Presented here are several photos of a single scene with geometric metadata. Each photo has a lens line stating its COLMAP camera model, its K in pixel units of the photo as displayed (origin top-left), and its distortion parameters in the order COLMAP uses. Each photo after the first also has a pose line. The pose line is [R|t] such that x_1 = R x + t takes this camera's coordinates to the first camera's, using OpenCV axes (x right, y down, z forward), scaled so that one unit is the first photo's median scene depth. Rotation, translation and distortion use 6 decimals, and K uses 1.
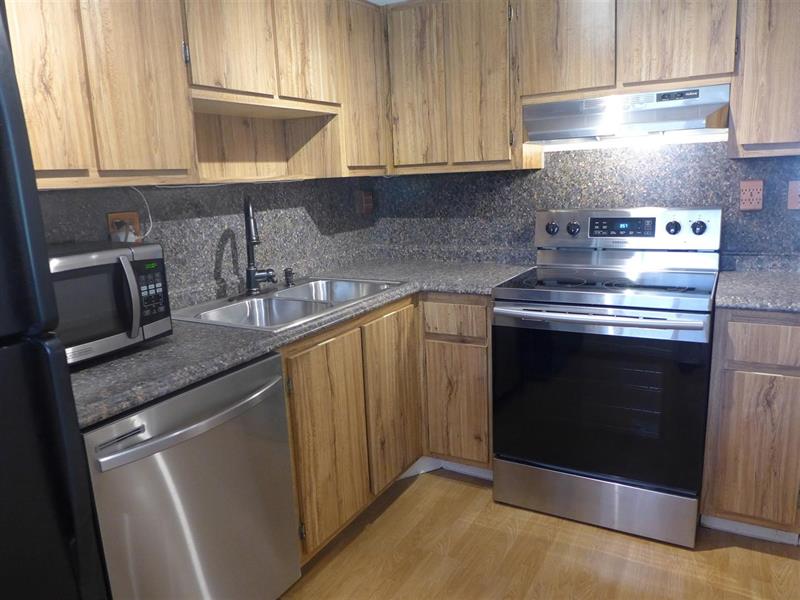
lens RADIAL K [[567.6, 0, 400.0], [0, 567.6, 300.0], [0, 0, 1]] dist [-0.067165, 0.008308]
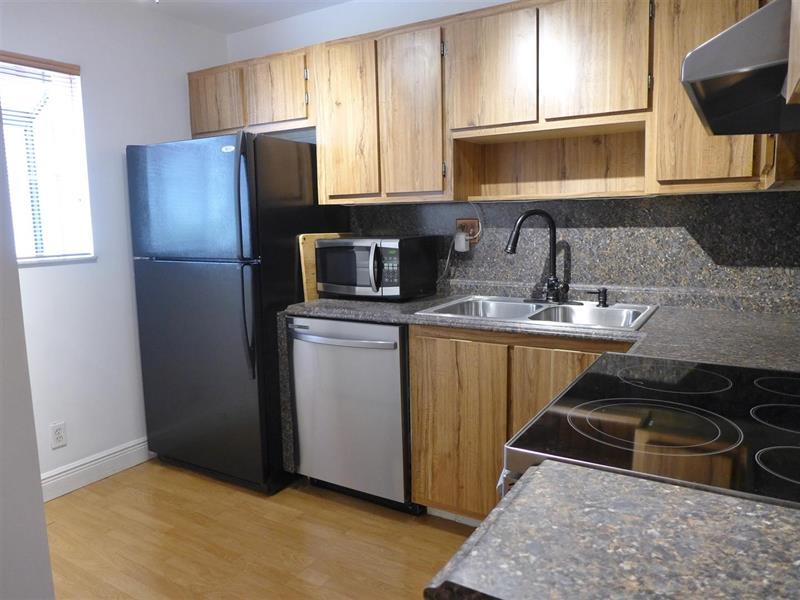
lens RADIAL K [[567.6, 0, 400.0], [0, 567.6, 300.0], [0, 0, 1]] dist [-0.067165, 0.008308]
pose [[-0.021239, 0.182784, -0.982924, 0.844019], [-0.186535, 0.965157, 0.183511, -0.164686], [0.982219, 0.187247, 0.013596, 0.727587]]
